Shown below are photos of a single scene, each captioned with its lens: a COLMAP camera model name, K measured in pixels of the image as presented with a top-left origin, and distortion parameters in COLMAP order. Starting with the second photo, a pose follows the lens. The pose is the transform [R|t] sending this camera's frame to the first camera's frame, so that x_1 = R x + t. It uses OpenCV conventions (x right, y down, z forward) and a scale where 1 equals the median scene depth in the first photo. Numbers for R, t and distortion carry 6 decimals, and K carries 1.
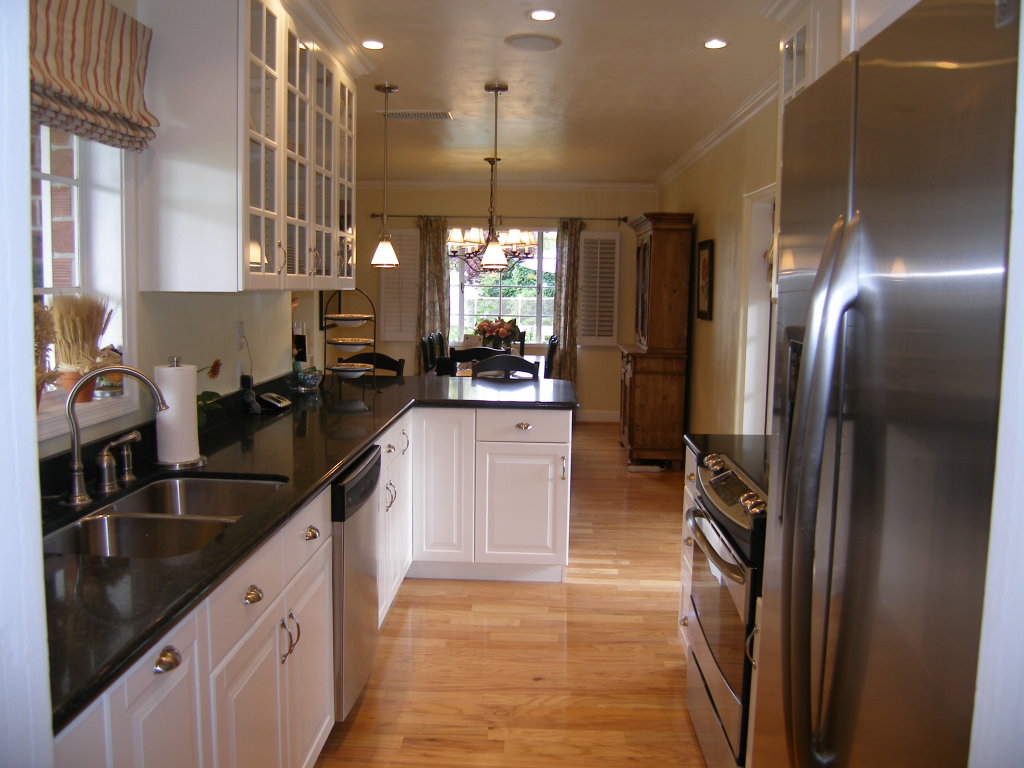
lens RADIAL K [[838.8, 0, 517.7], [0, 838.8, 361.2], [0, 0, 1]] dist [-0.095955, 0.012338]
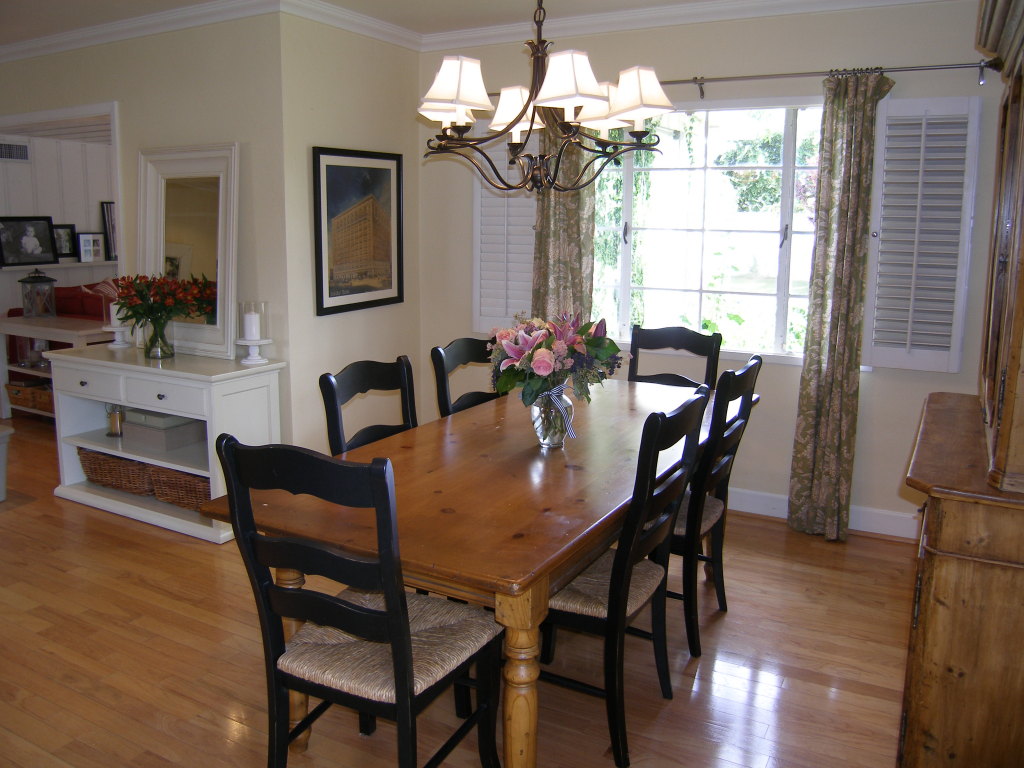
lens RADIAL K [[829.8, 0, 512.8], [0, 829.8, 351.9], [0, 0, 1]] dist [-0.091786, 0.018789]
pose [[0.892114, 0.059160, -0.447921, 0.123038], [-0.033829, 0.997354, 0.064352, -0.058580], [0.450542, -0.042256, 0.891754, 0.667026]]
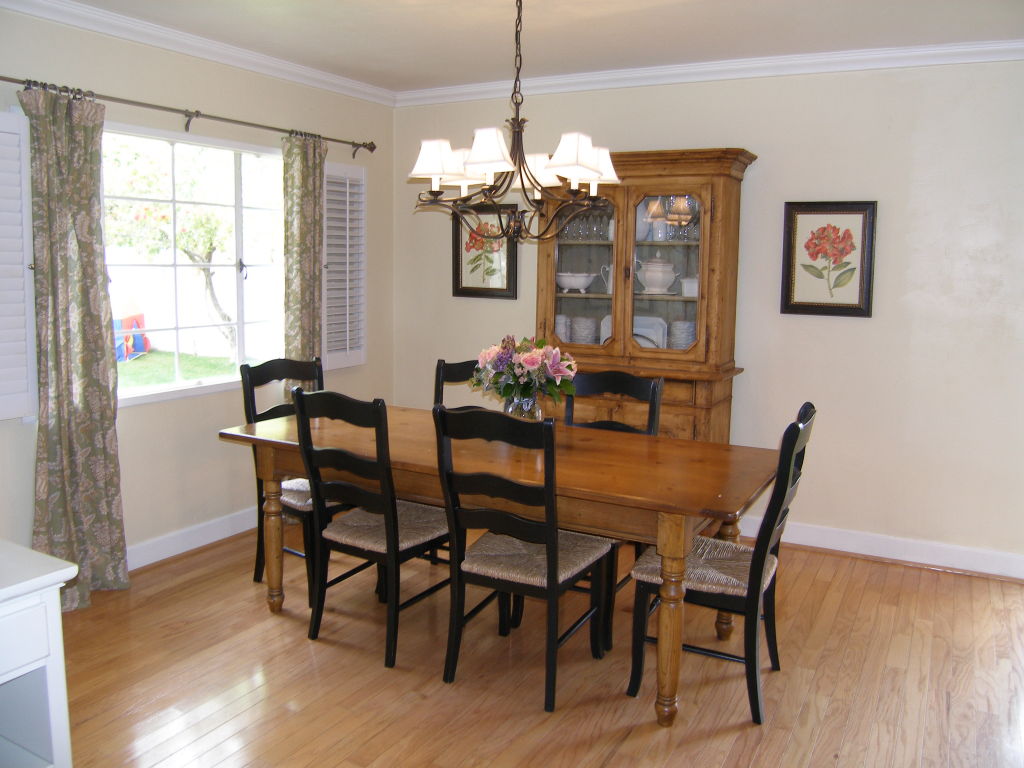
lens RADIAL K [[838.8, 0, 517.7], [0, 838.8, 361.2], [0, 0, 1]] dist [-0.095955, 0.012338]
pose [[0.432217, -0.122069, 0.893469, -0.448920], [0.073076, 0.992278, 0.100219, -0.085584], [-0.898804, 0.021975, 0.437800, 0.798372]]
